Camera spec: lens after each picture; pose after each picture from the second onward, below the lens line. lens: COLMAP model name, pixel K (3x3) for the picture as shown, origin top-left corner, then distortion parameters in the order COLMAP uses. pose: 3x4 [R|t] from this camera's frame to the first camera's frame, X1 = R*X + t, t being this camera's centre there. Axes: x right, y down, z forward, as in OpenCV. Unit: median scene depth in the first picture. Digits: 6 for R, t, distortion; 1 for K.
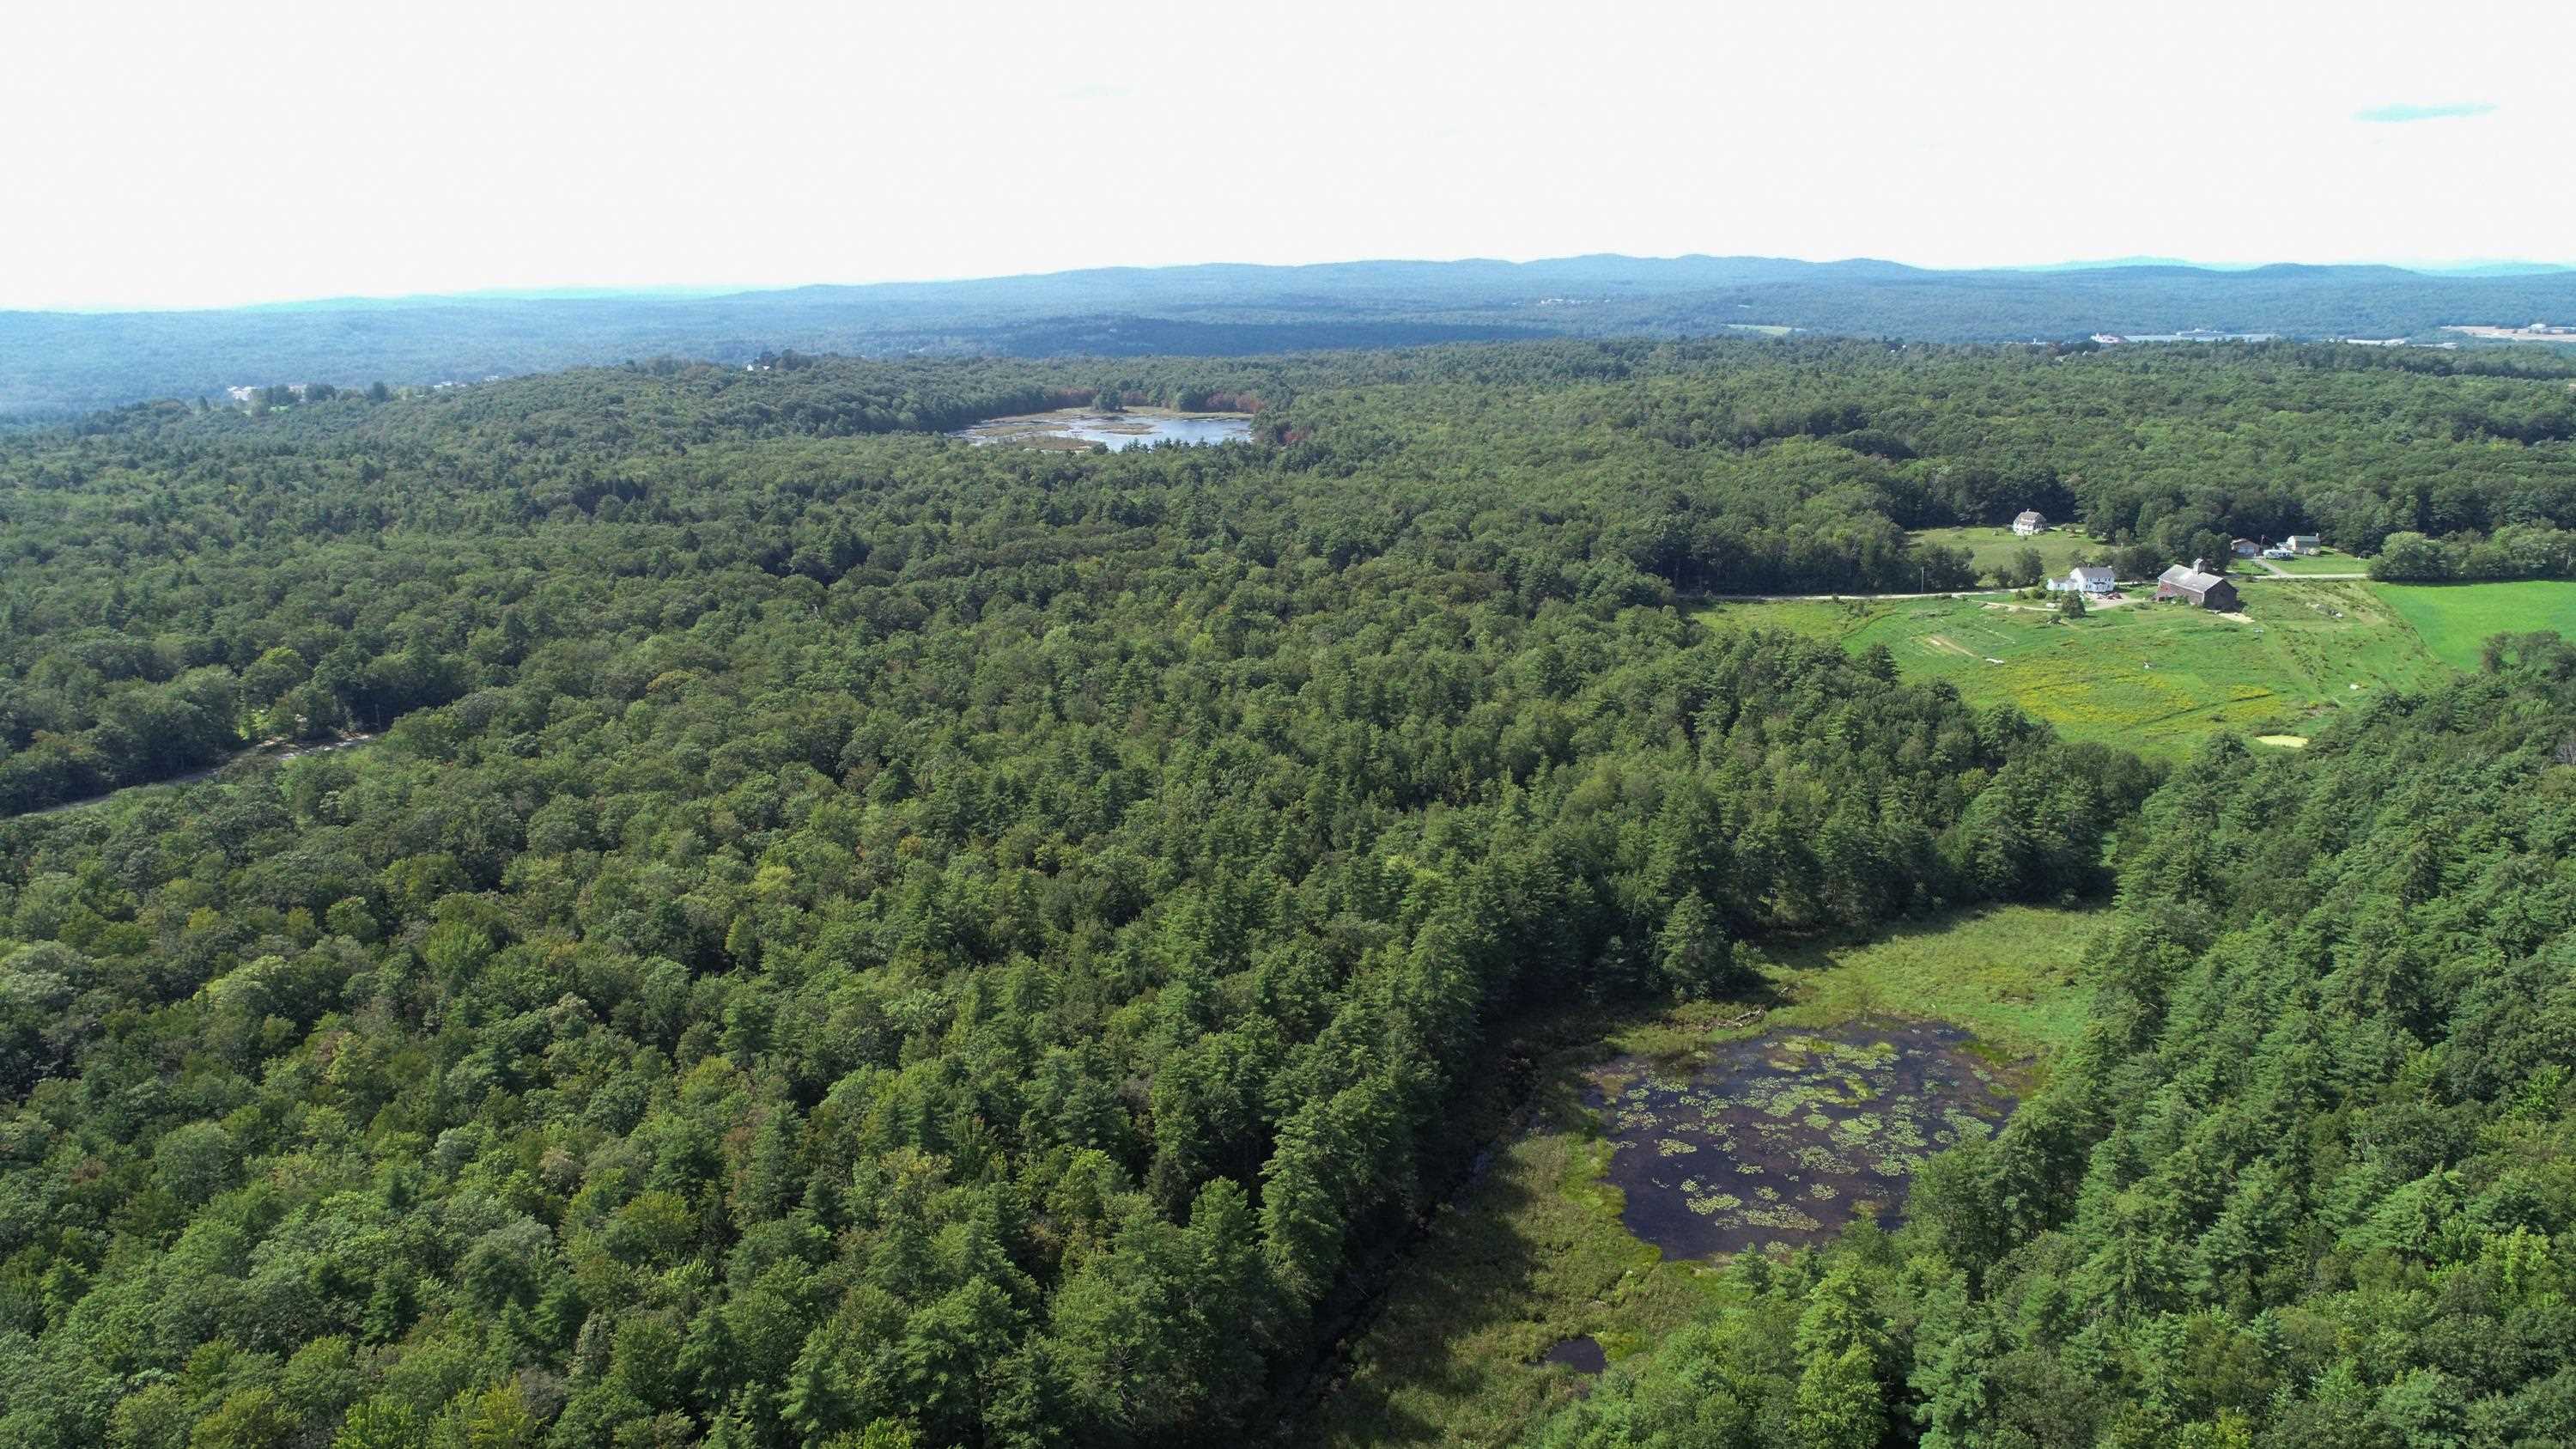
lens RADIAL K [[1744.8, 0, 1303.3], [0, 1744.8, 719.6], [0, 0, 1]] dist [0.002337, -0.004396]
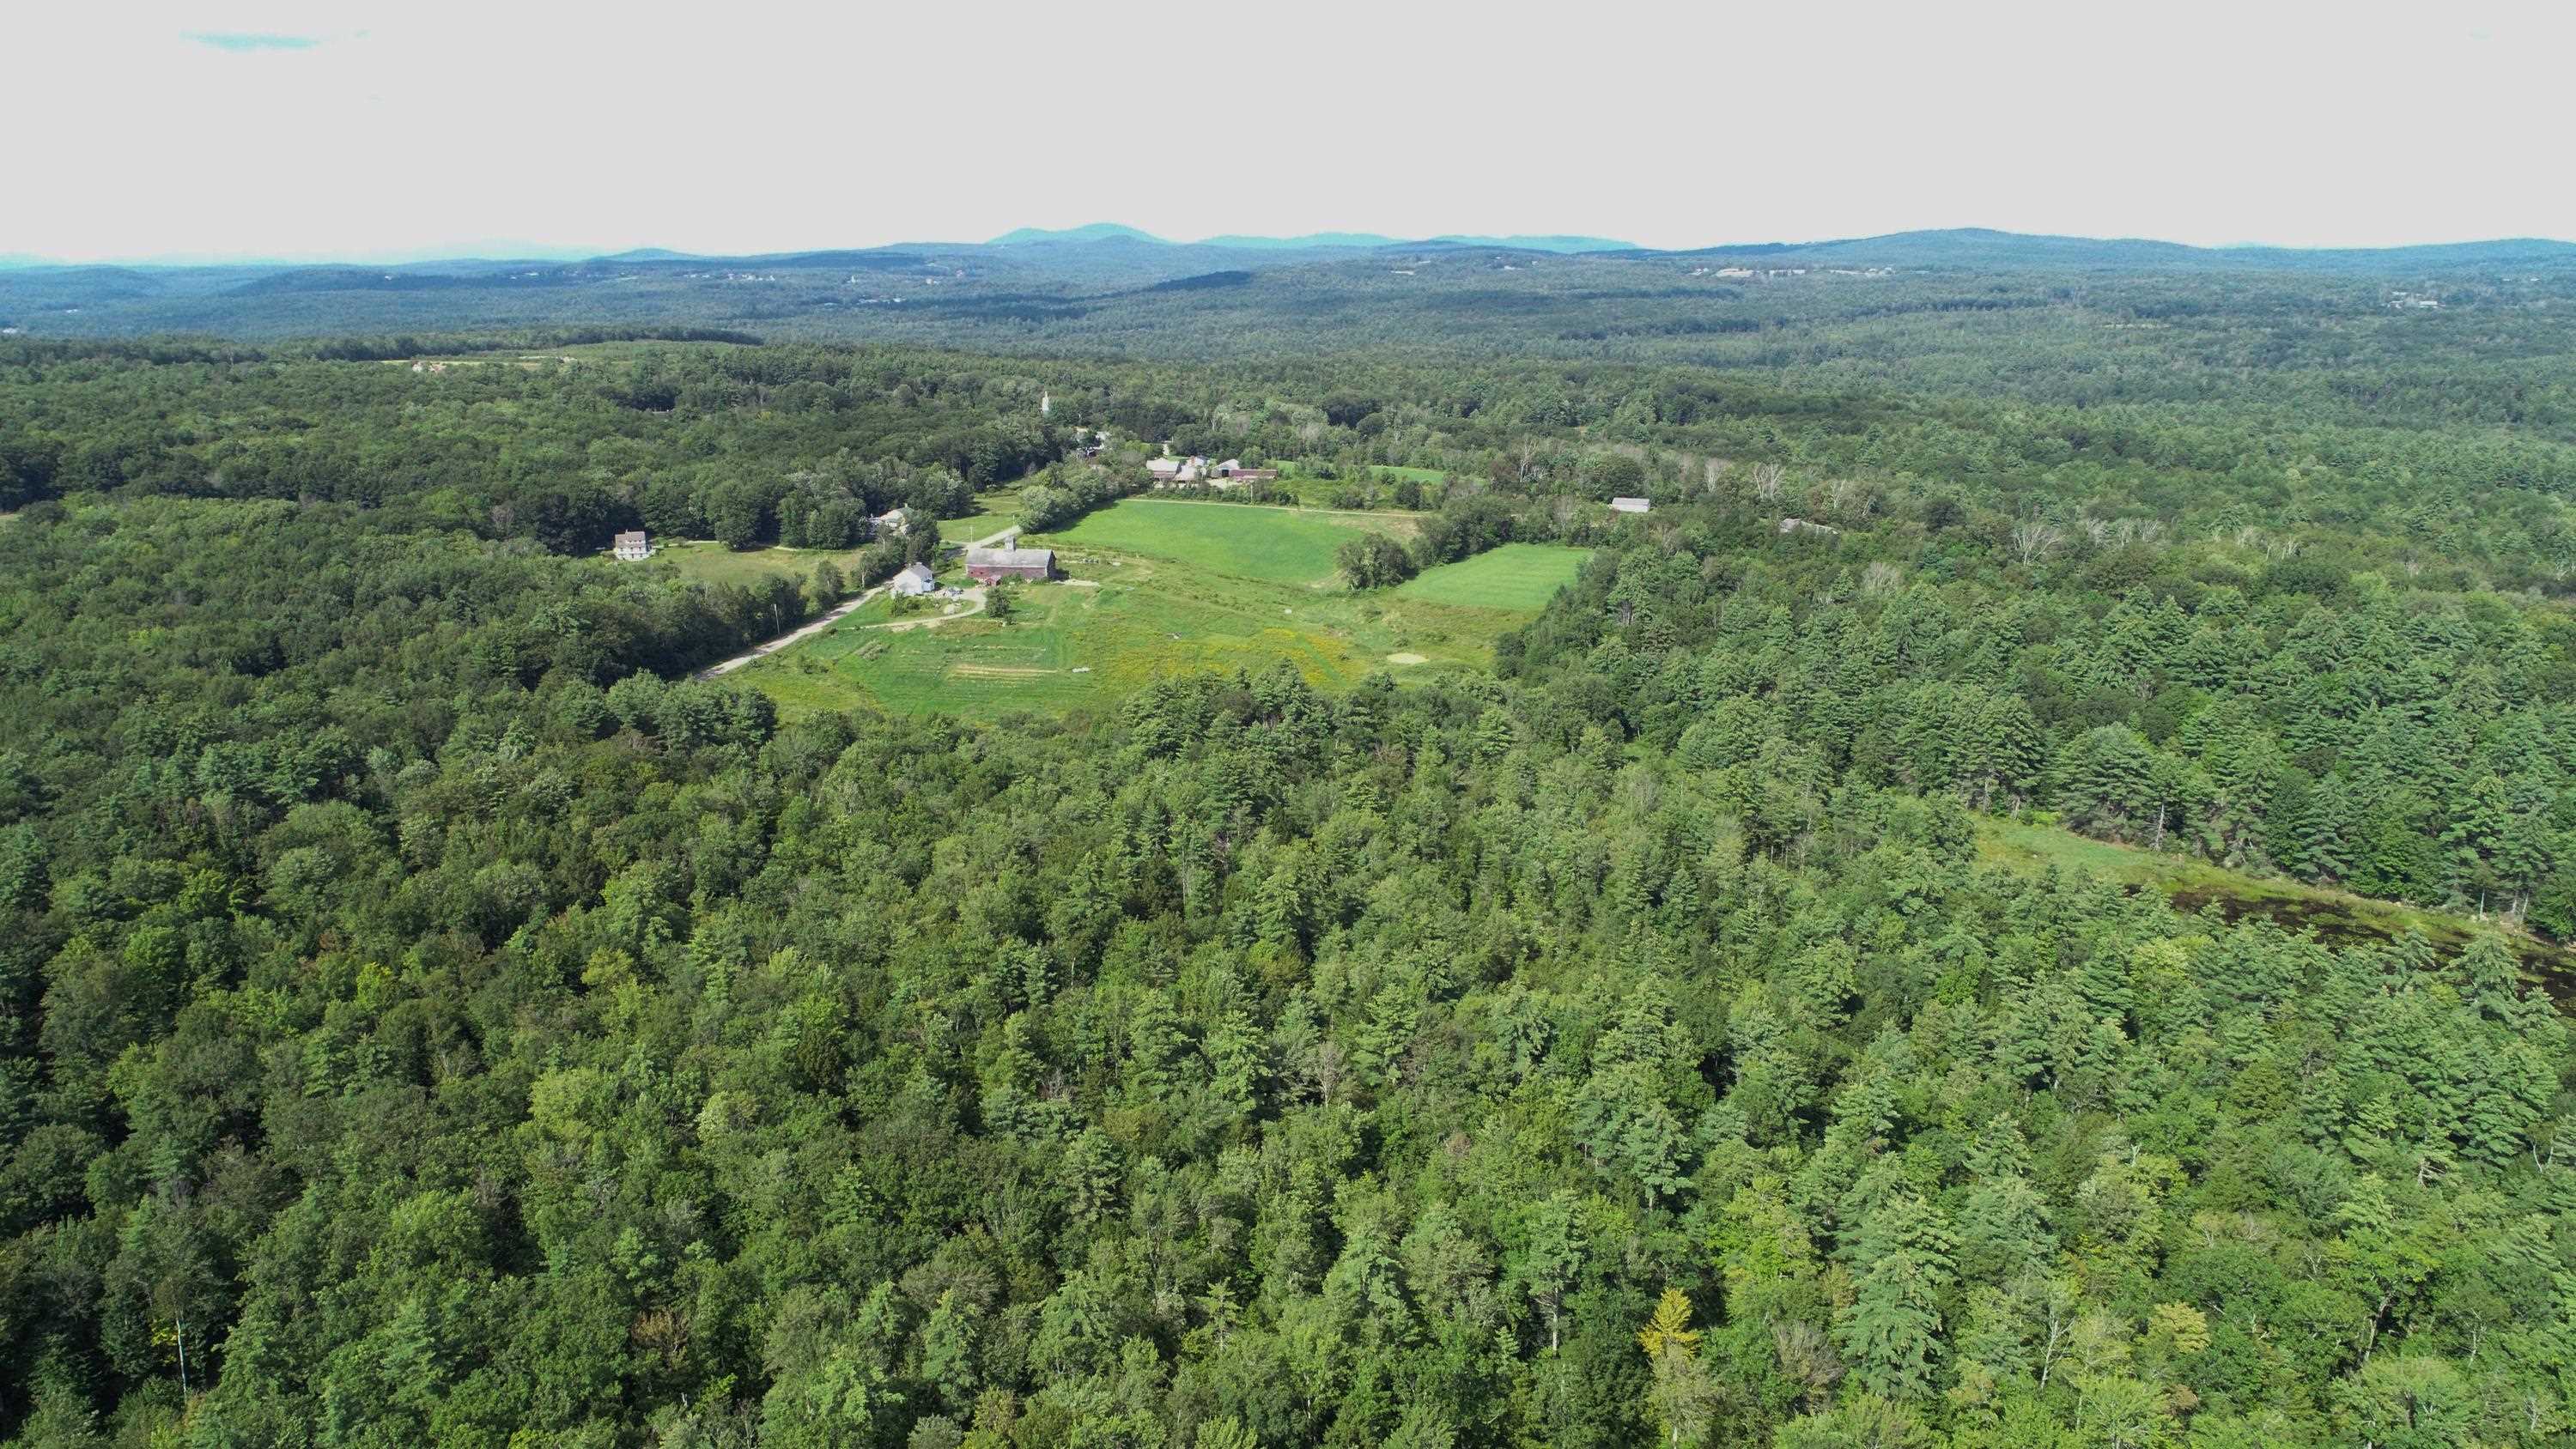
lens RADIAL K [[1744.3, 0, 1303.3], [0, 1744.3, 719.6], [0, 0, 1]] dist [0.002337, -0.004396]
pose [[0.203430, -0.248164, 0.947117, -0.215196], [0.244000, 0.949674, 0.196425, -0.077994], [-0.948198, 0.191138, 0.253744, 0.328480]]
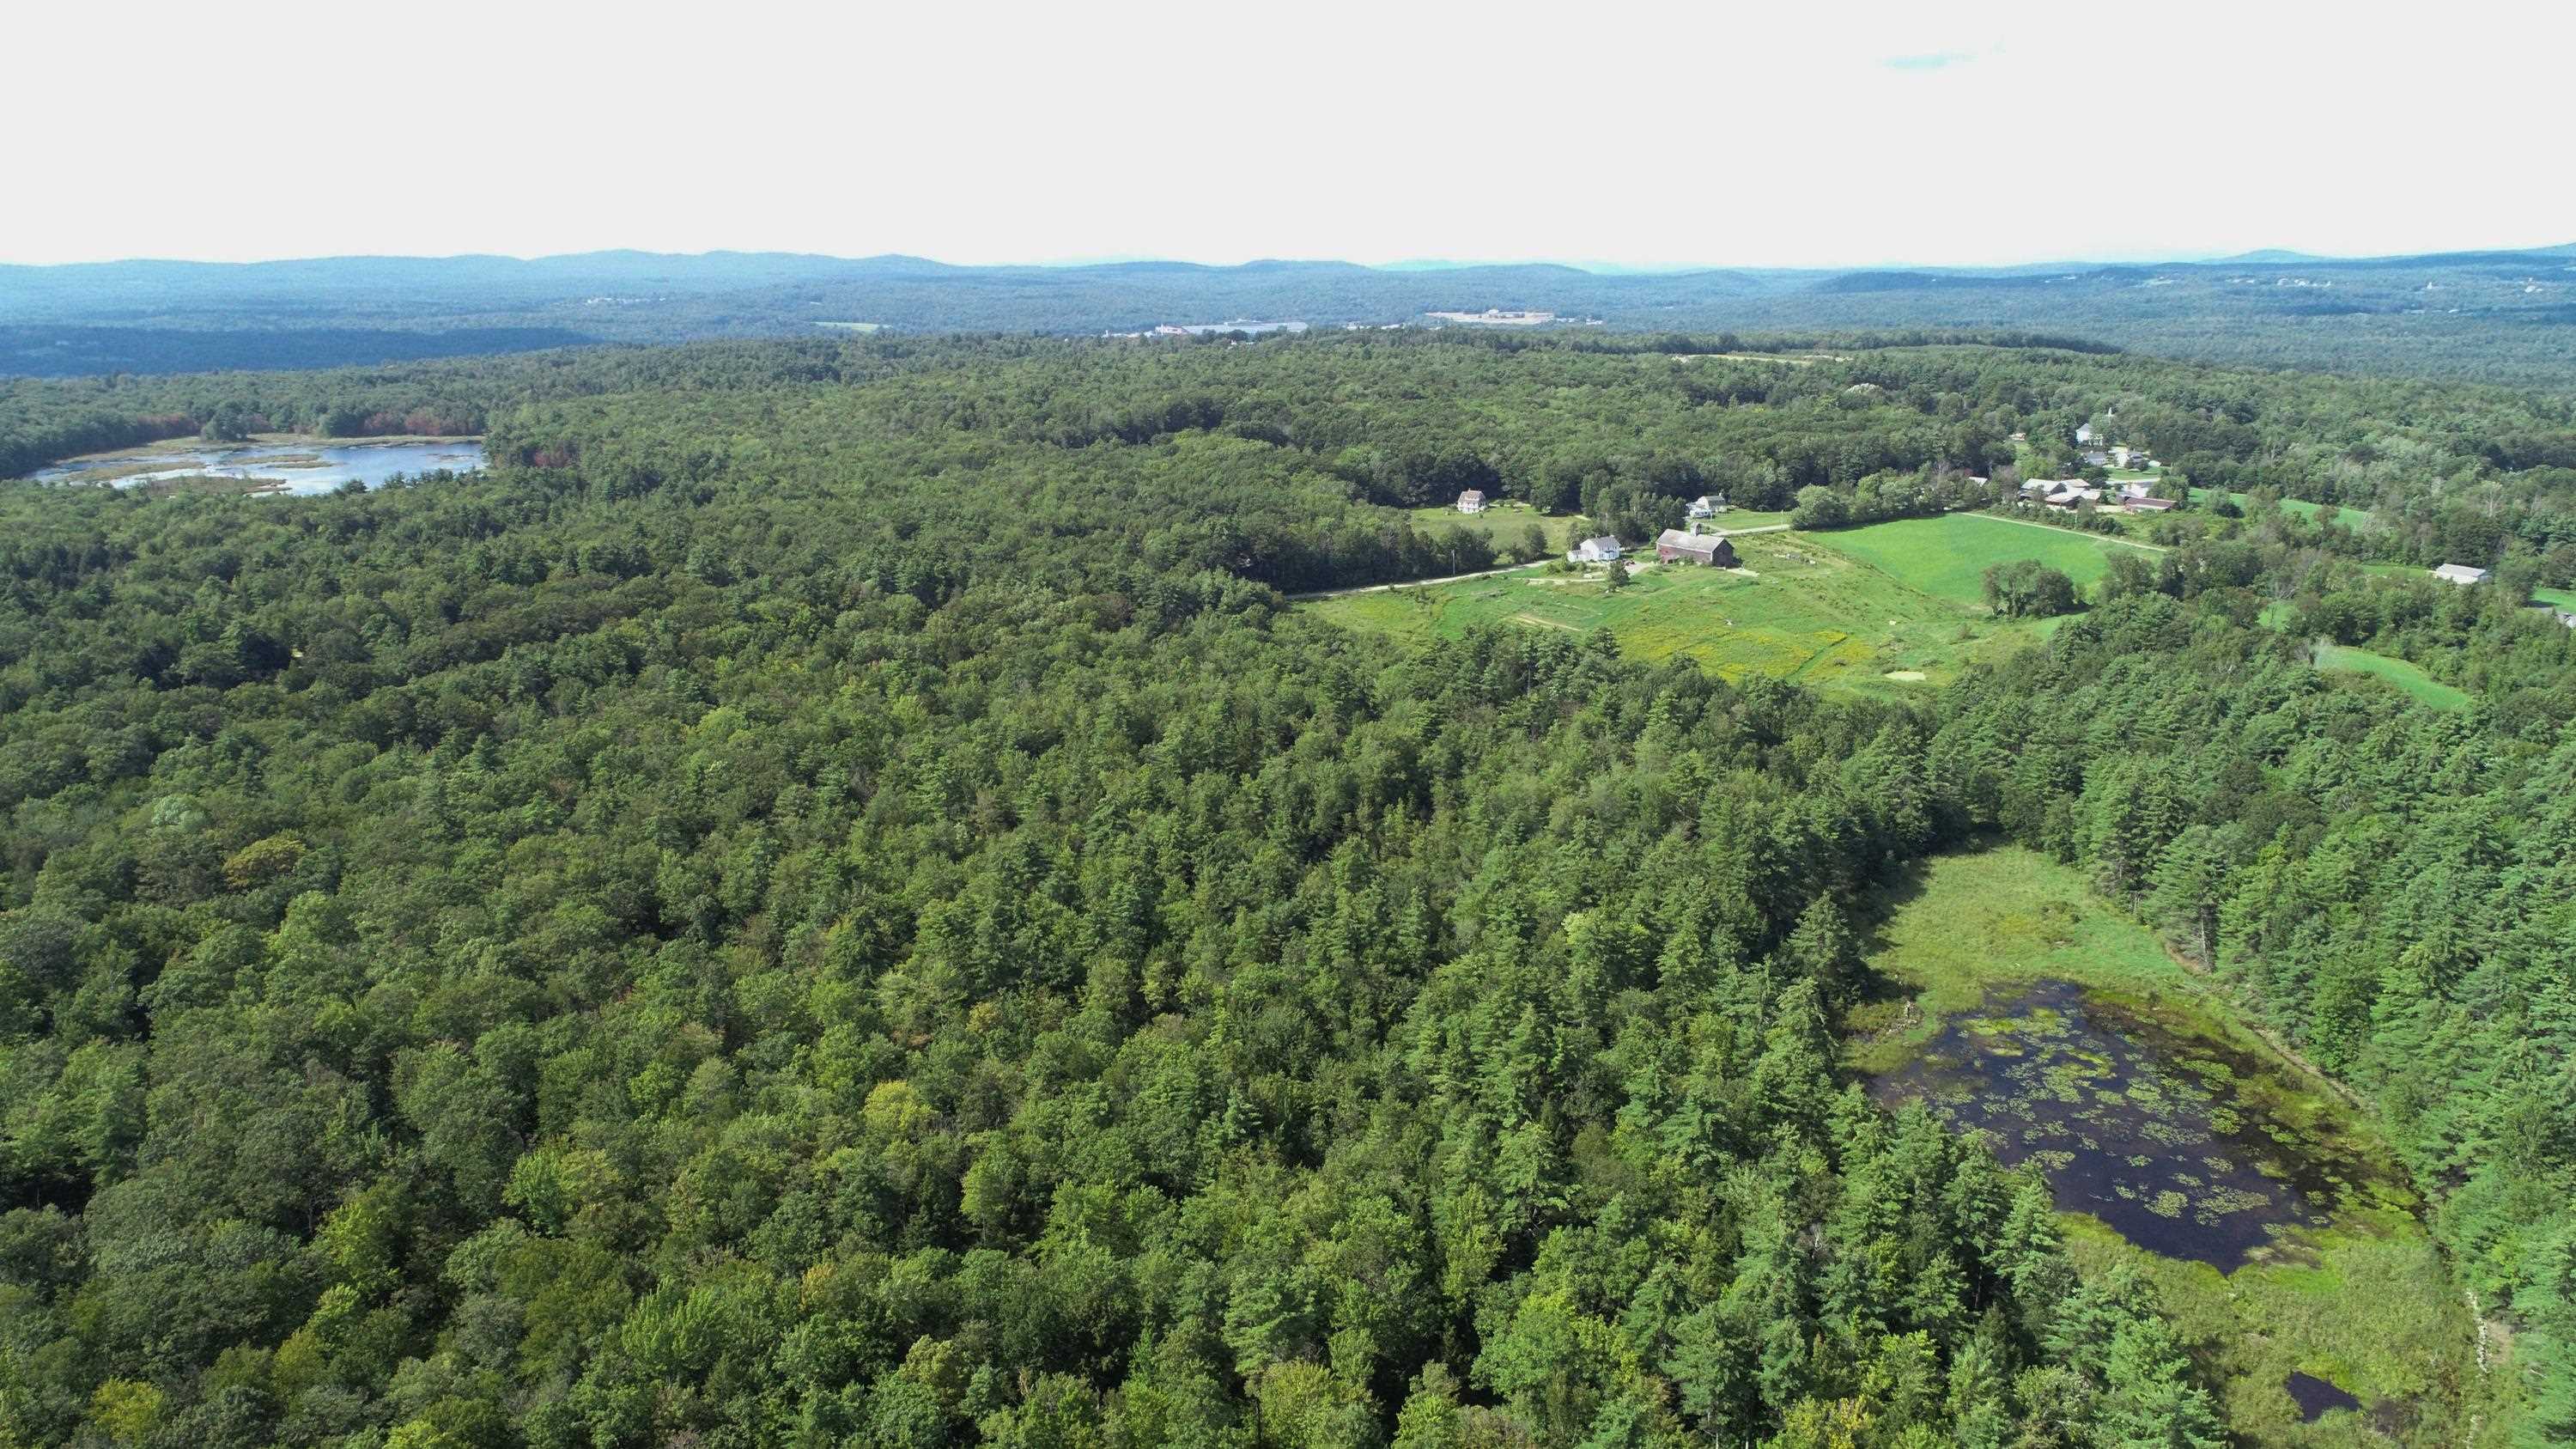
lens RADIAL K [[1788.4, 0, 1279.5], [0, 1788.4, 725.5], [0, 0, 1]] dist [-0.002649, -0.000556]
pose [[0.867632, -0.125528, 0.481100, -0.140351], [0.125963, 0.991533, 0.031544, -0.018308], [-0.480986, 0.033232, 0.876098, 0.081450]]
